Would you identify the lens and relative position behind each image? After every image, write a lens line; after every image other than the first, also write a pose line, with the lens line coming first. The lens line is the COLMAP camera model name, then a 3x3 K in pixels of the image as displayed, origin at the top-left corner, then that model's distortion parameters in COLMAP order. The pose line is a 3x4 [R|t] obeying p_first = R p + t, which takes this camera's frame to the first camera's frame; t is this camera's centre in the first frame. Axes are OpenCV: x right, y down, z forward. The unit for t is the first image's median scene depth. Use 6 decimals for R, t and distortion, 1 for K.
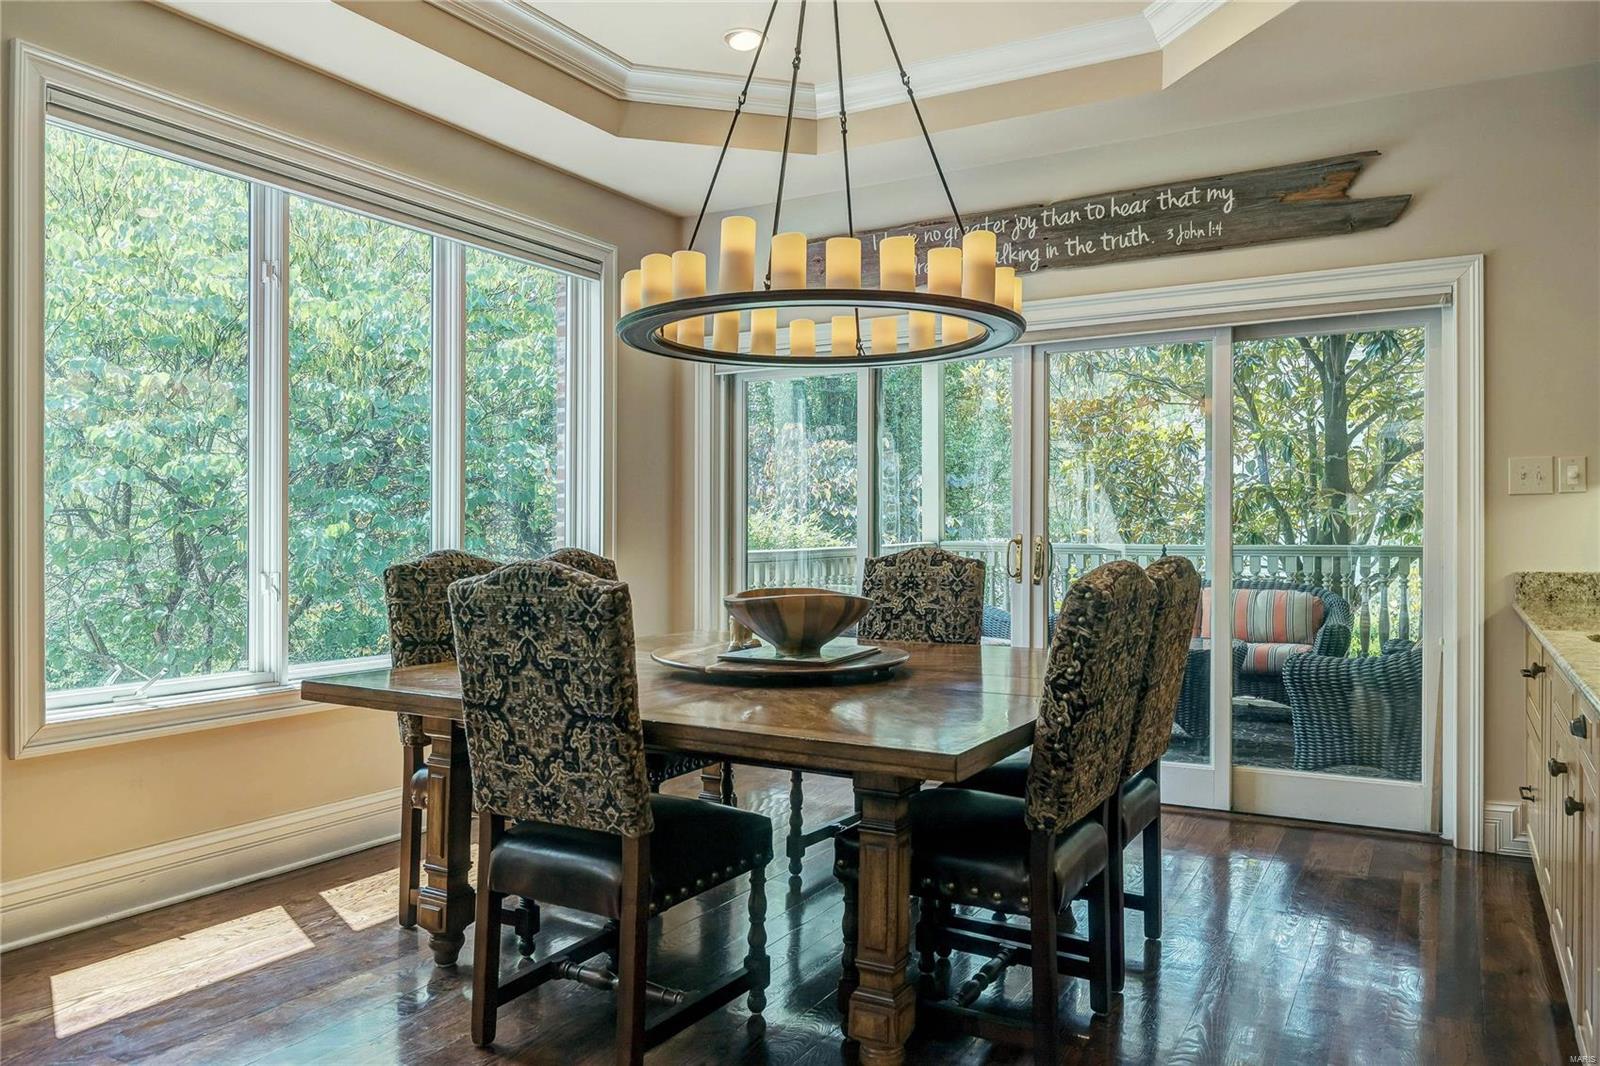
lens RADIAL K [[1142.4, 0, 800.3], [0, 1142.4, 536.2], [0, 0, 1]] dist [0.002610, 0.000550]
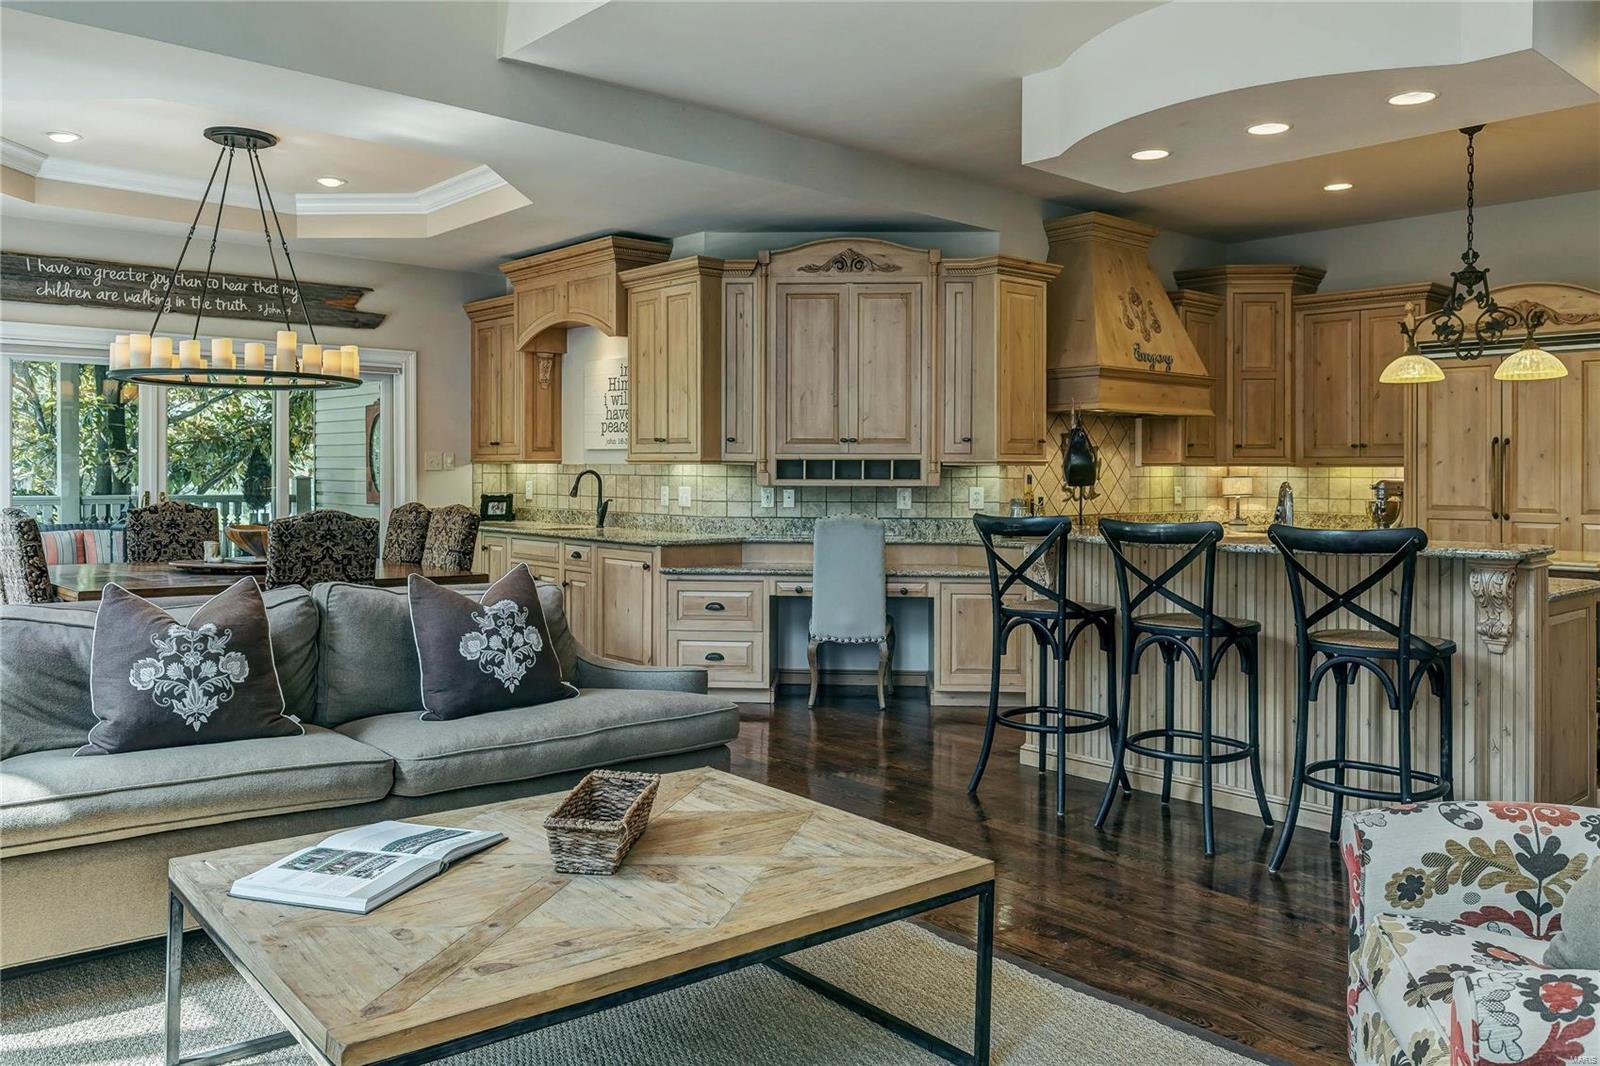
lens RADIAL K [[1204.0, 0, 797.8], [0, 1204.0, 482.0], [0, 0, 1]] dist [0.002404, -0.016618]
pose [[0.329747, -0.001817, 0.944068, -1.154122], [-0.001911, 0.999995, 0.002592, -0.021383], [-0.944067, -0.002659, 0.329742, -0.331924]]
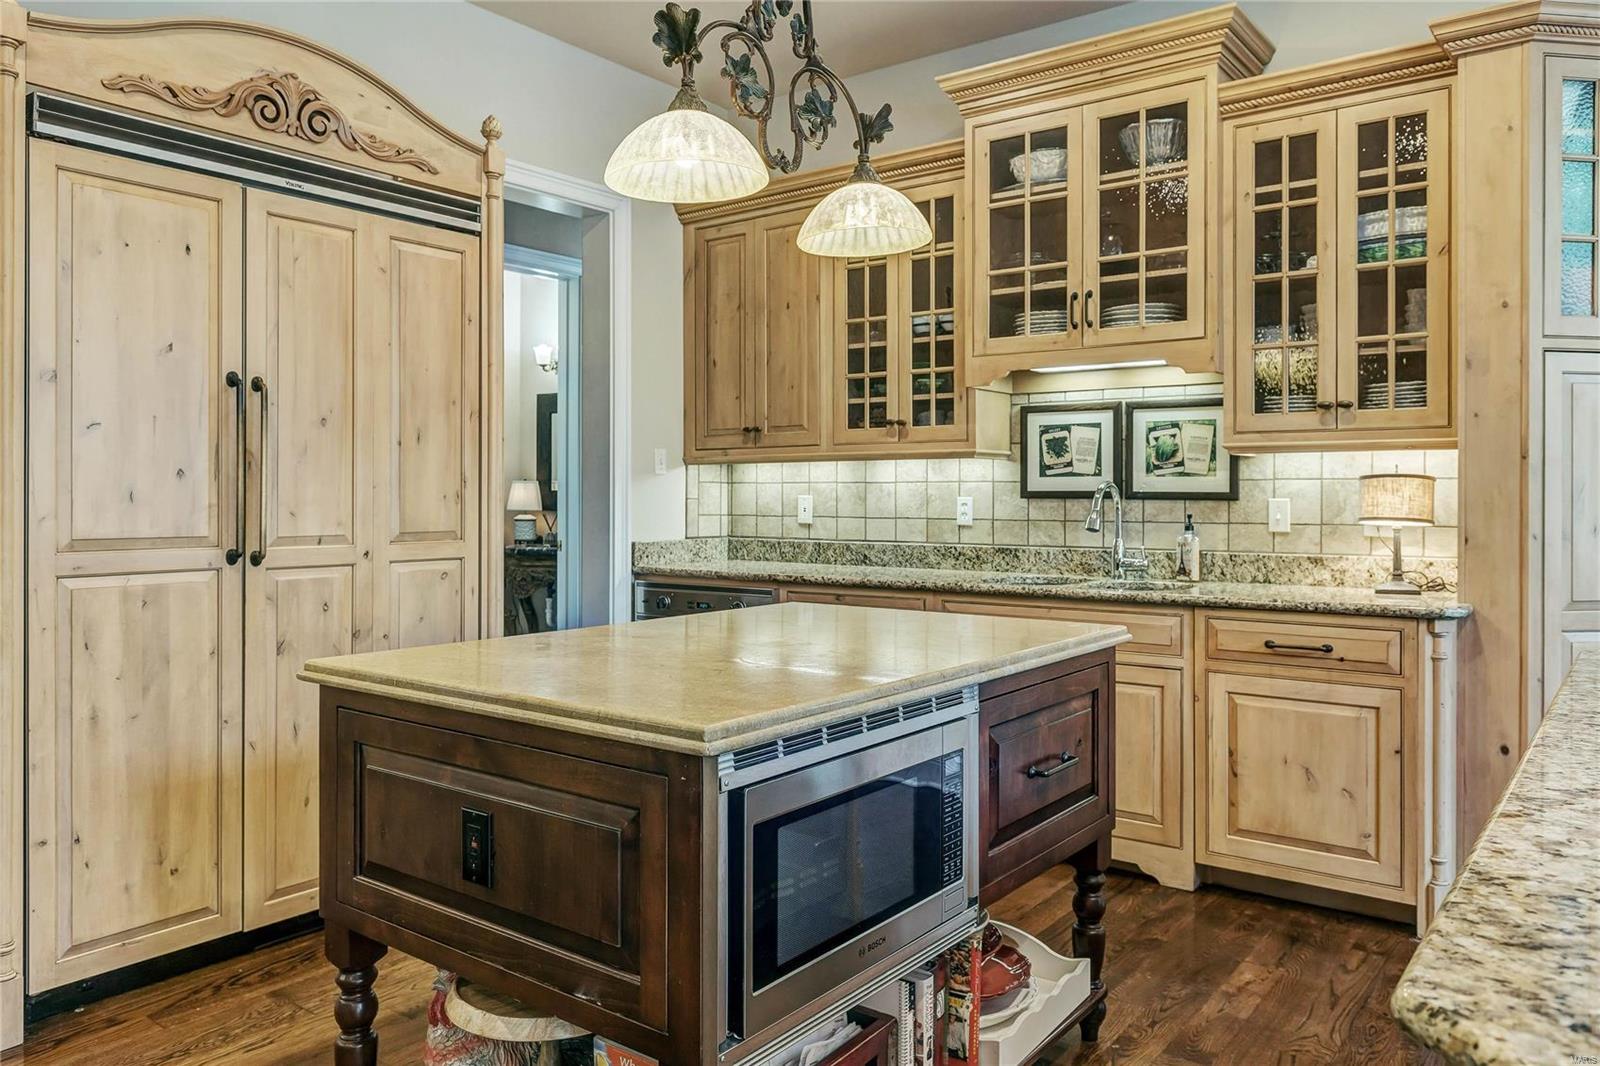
lens RADIAL K [[1142.4, 0, 799.5], [0, 1142.4, 492.8], [0, 0, 1]] dist [0.002610, 0.000550]
pose [[-0.990426, 0.004115, 0.137983, 0.324603], [0.004400, 0.999989, 0.001760, -0.009536], [-0.137974, 0.002350, -0.990433, -0.073568]]
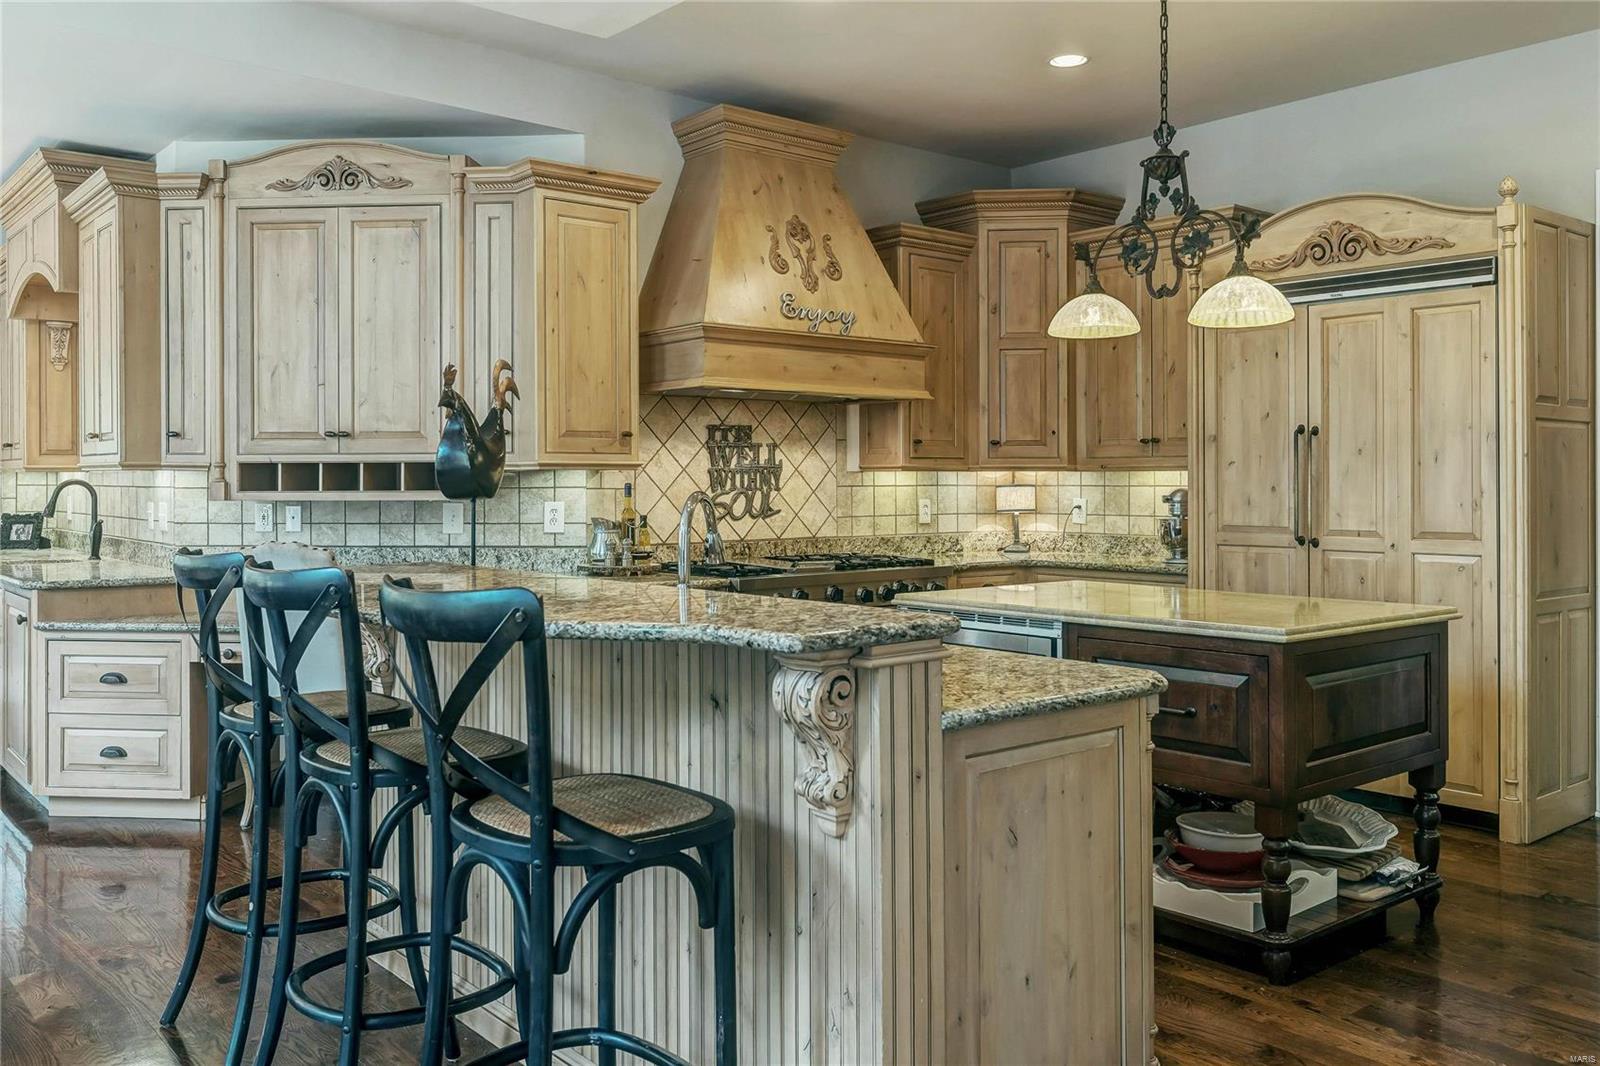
lens RADIAL K [[1312.3, 0, 794.6], [0, 1312.3, 493.4], [0, 0, 1]] dist [0.004510, -0.006706]
pose [[0.358051, -0.001582, 0.933701, -0.581467], [0.002205, 0.999997, 0.000849, -0.018661], [-0.933699, 0.001755, 0.358054, -0.695147]]
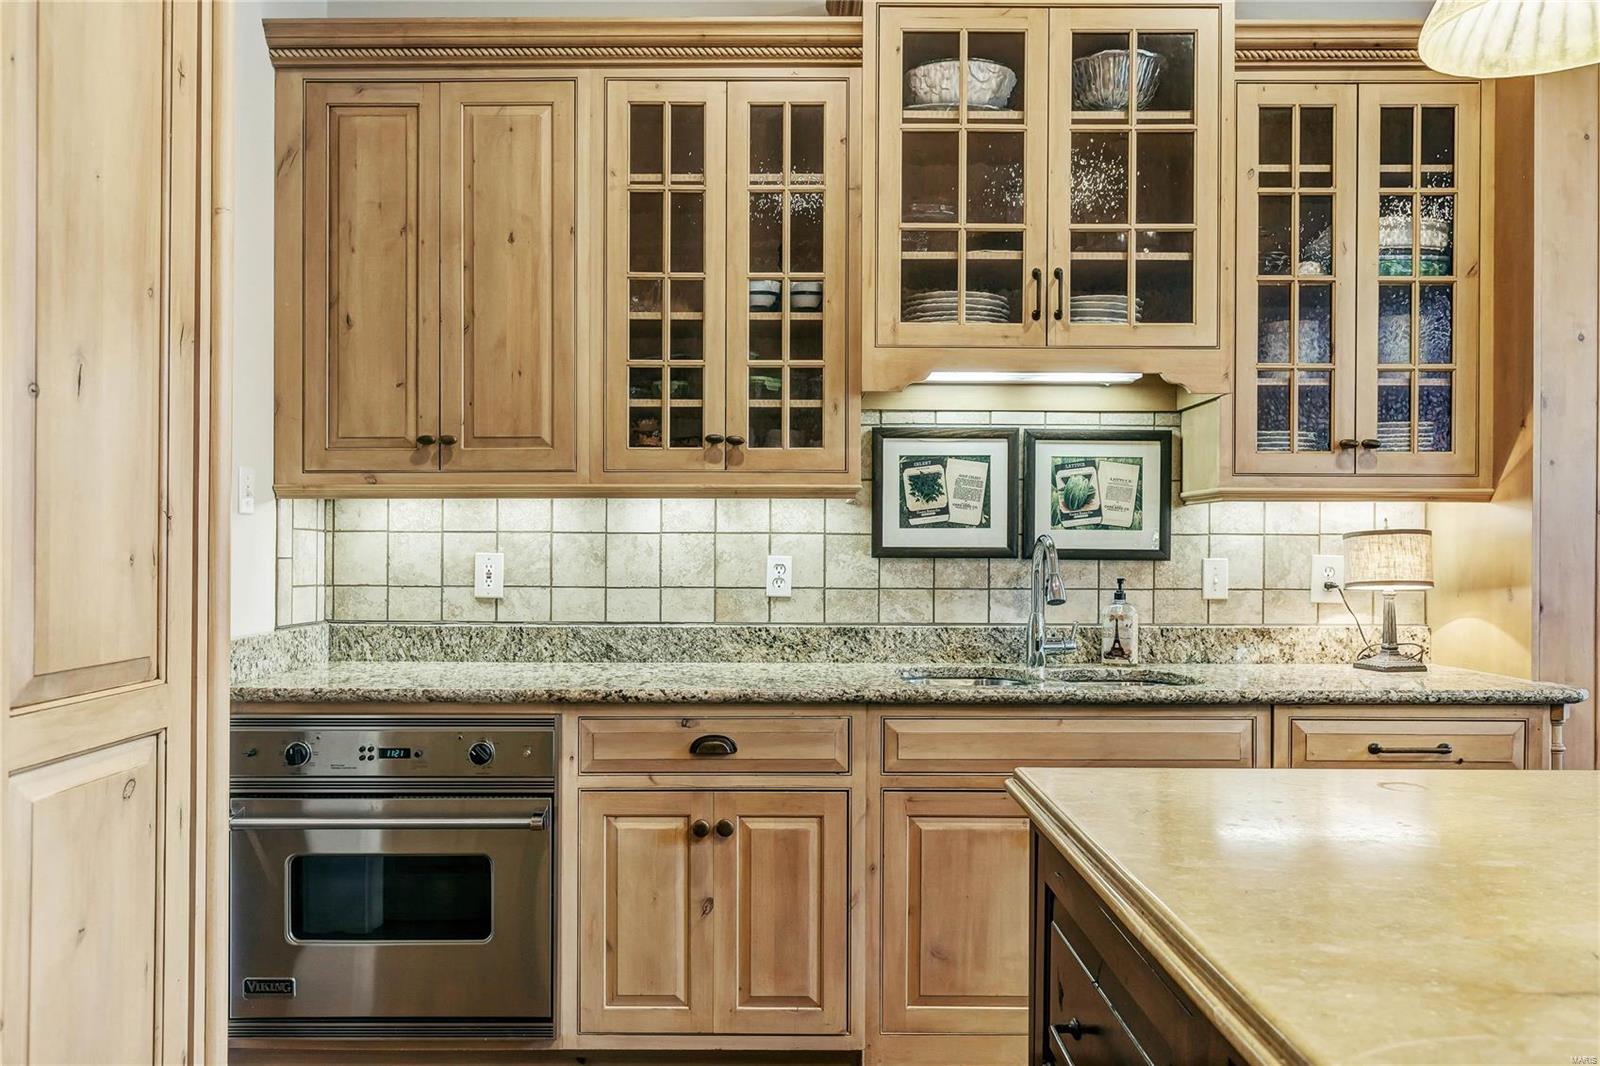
lens RADIAL K [[1142.4, 0, 782.3], [0, 1142.4, 545.7], [0, 0, 1]] dist [0.002610, 0.000550]
pose [[-0.875129, -0.000192, -0.483889, 0.675626], [-0.001347, 0.999997, 0.002039, -0.010853], [0.483887, 0.002436, -0.875127, -0.513278]]
